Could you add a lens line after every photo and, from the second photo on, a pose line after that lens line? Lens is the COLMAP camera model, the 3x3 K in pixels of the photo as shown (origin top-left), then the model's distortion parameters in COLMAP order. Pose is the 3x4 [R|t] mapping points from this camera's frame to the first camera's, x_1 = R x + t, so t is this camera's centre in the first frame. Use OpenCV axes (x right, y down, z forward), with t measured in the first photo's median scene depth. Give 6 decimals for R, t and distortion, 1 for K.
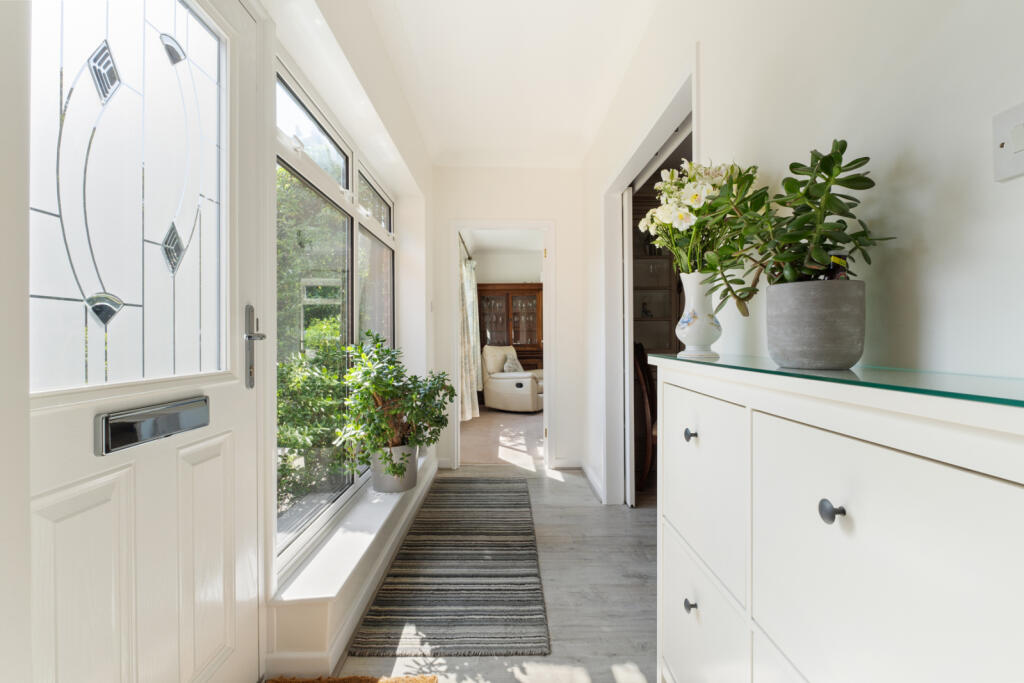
lens RADIAL K [[468.7, 0, 508.7], [0, 468.7, 337.3], [0, 0, 1]] dist [-0.004047, -0.000465]
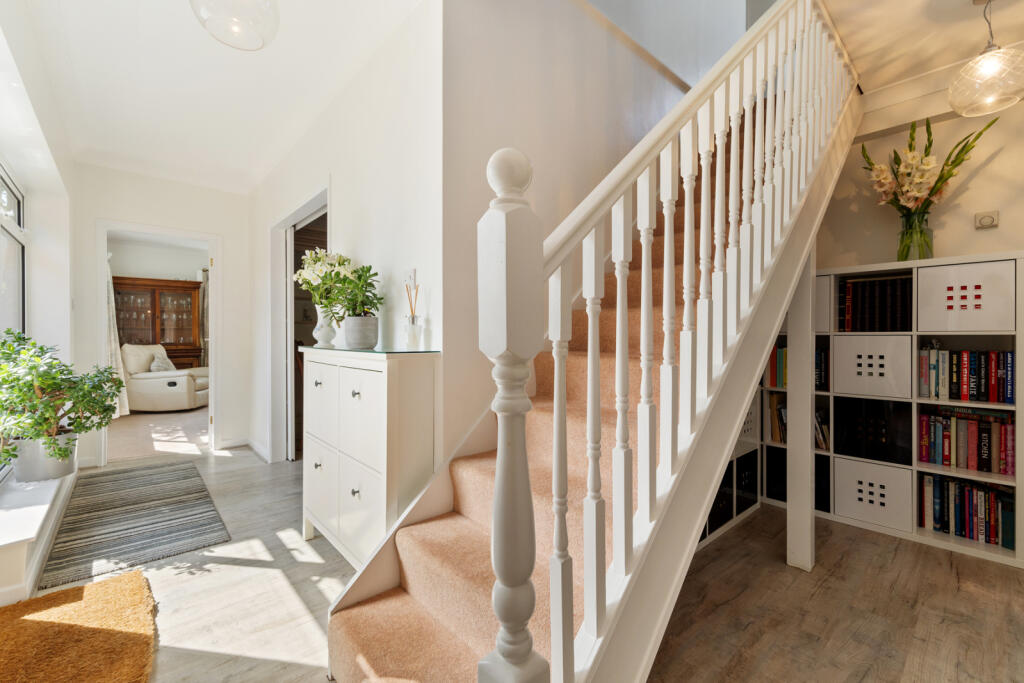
lens RADIAL K [[441.2, 0, 515.9], [0, 441.2, 336.8], [0, 0, 1]] dist [0.015136, -0.000011]
pose [[0.758052, 0.002337, 0.652189, -0.111632], [-0.003723, 0.999993, 0.000744, -0.002552], [-0.652183, -0.002992, 0.758056, -0.515318]]
